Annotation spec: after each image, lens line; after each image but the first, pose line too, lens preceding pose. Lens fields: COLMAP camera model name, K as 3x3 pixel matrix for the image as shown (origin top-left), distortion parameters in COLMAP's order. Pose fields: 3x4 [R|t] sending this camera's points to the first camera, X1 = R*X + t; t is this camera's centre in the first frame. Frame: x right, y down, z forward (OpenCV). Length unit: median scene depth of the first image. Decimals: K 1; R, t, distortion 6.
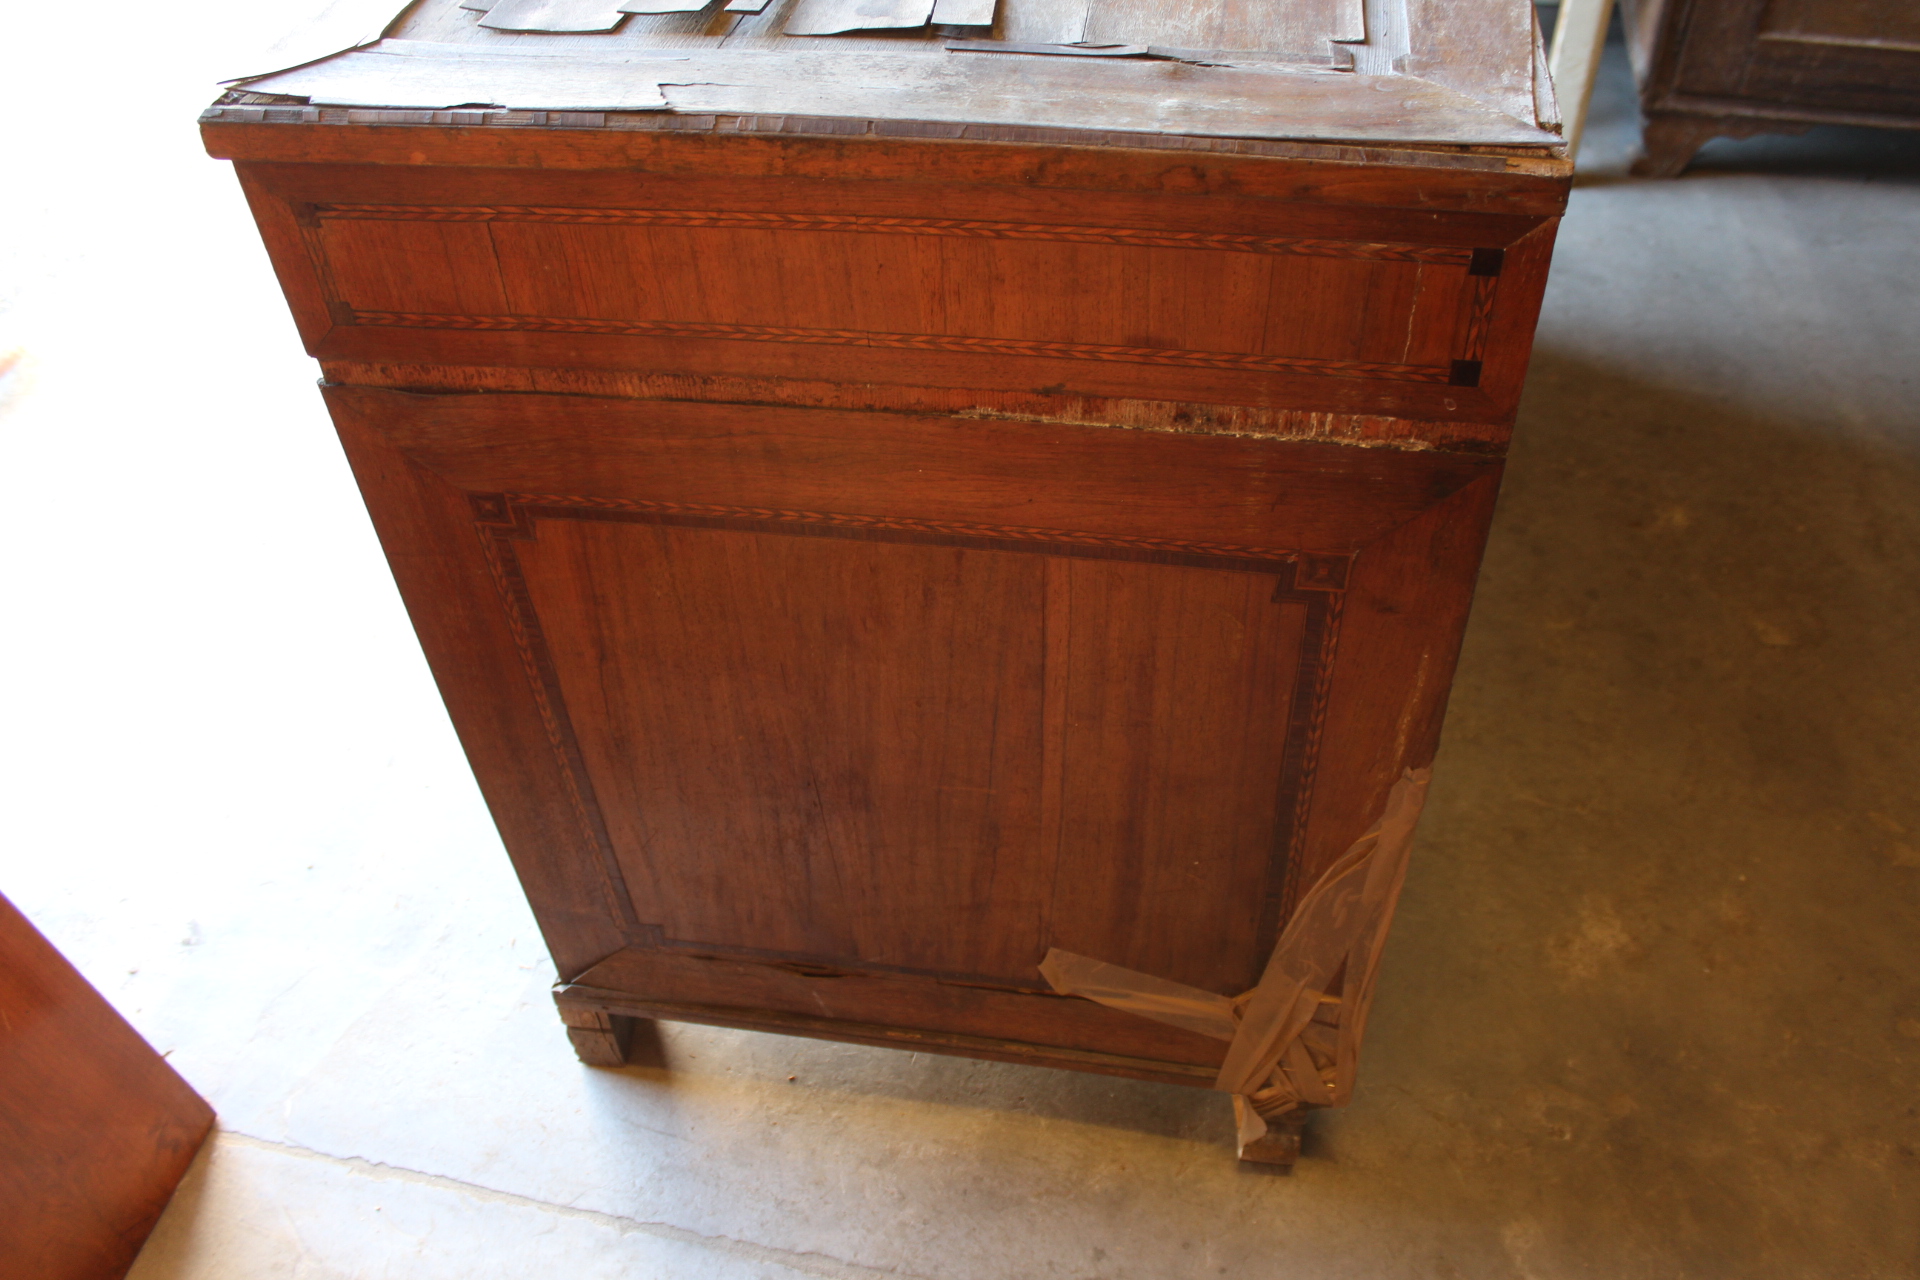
lens RADIAL K [[1548.6, 0, 964.9], [0, 1548.6, 624.8], [0, 0, 1]] dist [-0.106225, 0.040831]
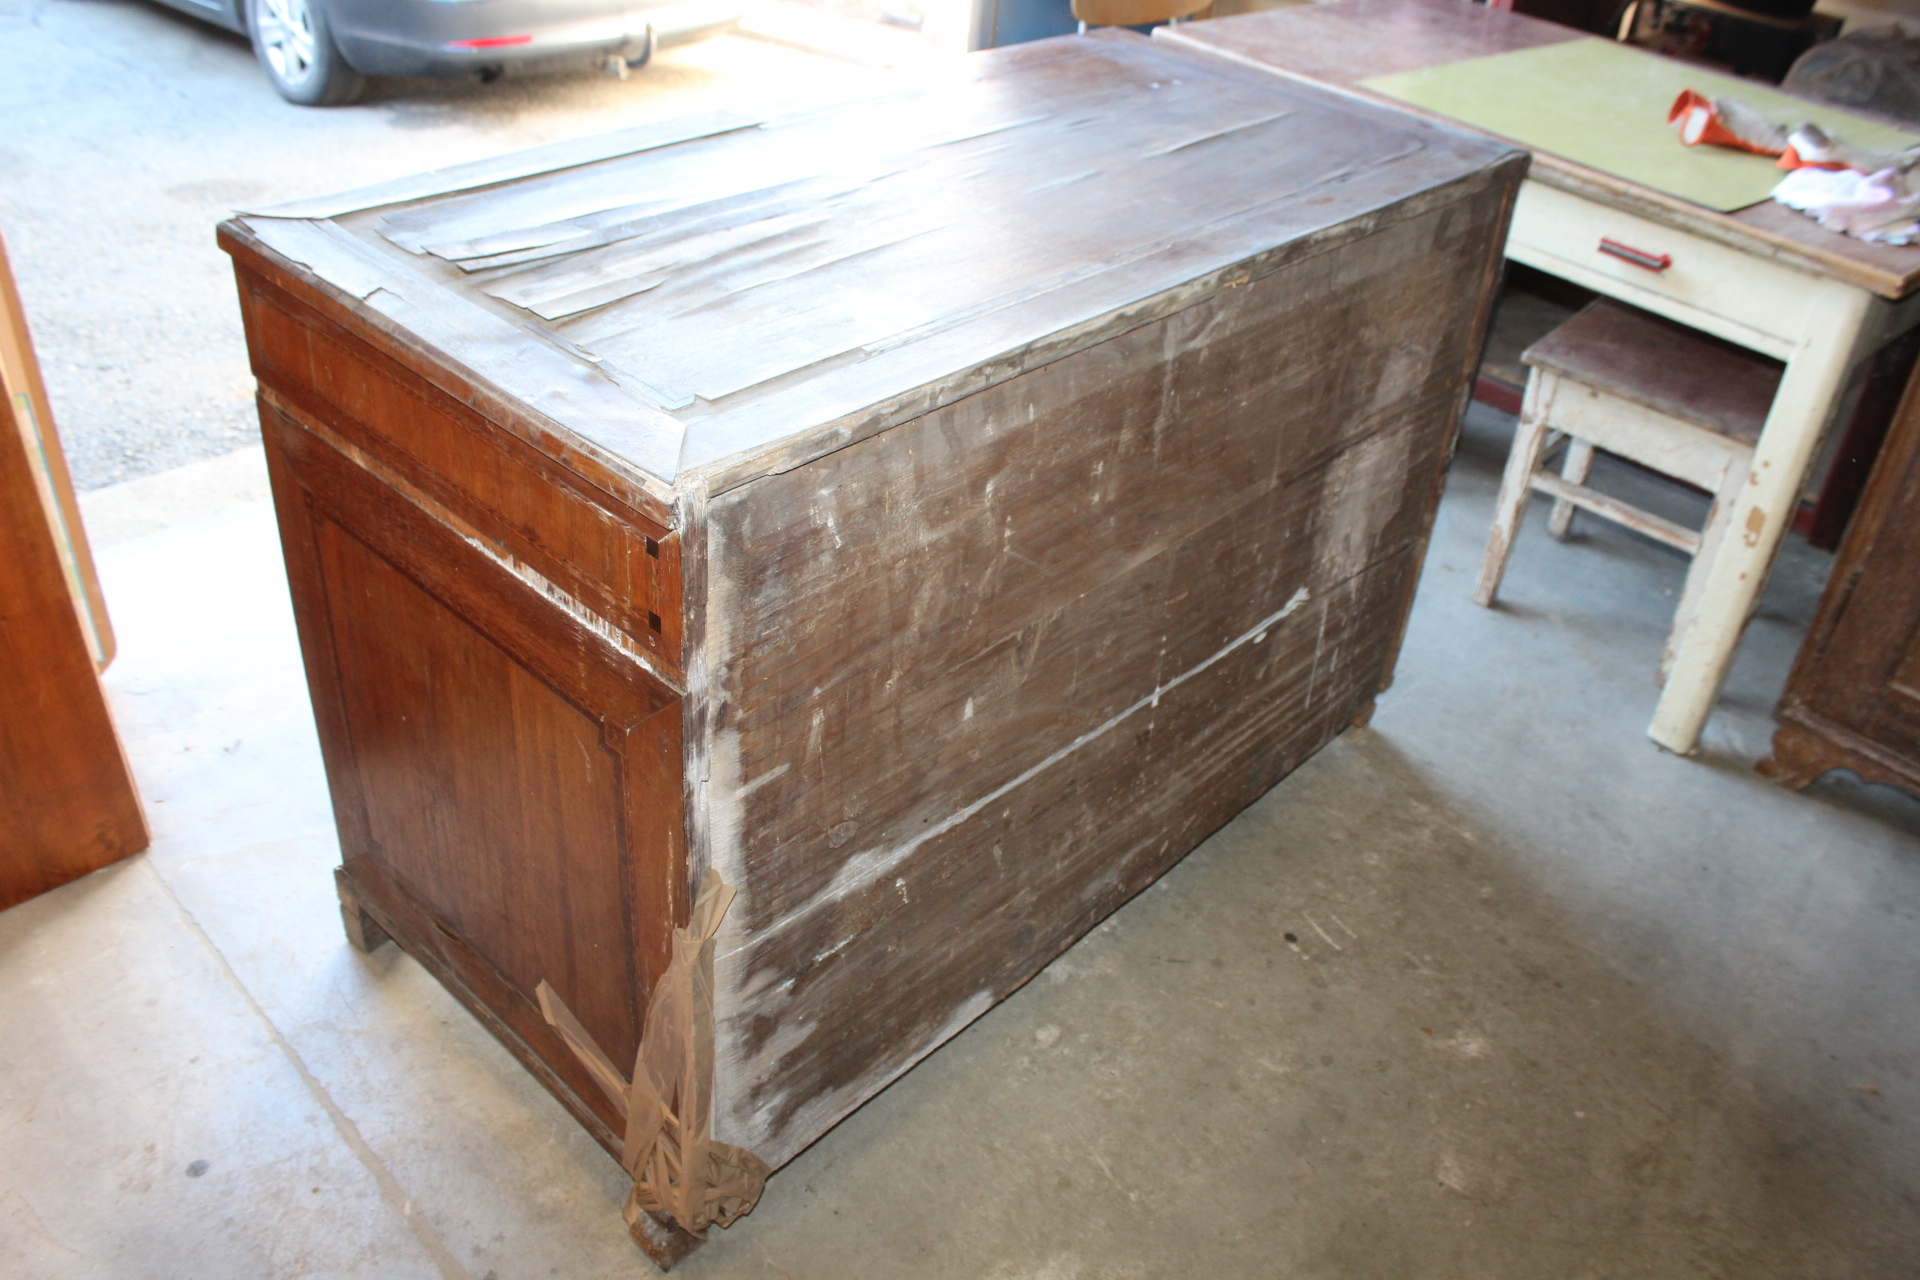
lens RADIAL K [[1548.6, 0, 945.4], [0, 1548.6, 631.4], [0, 0, 1]] dist [-0.106225, 0.040831]
pose [[0.833557, 0.399122, -0.381947, 0.625535], [-0.463365, 0.881583, -0.090018, -0.083432], [0.300790, 0.252016, 0.919790, -0.161304]]
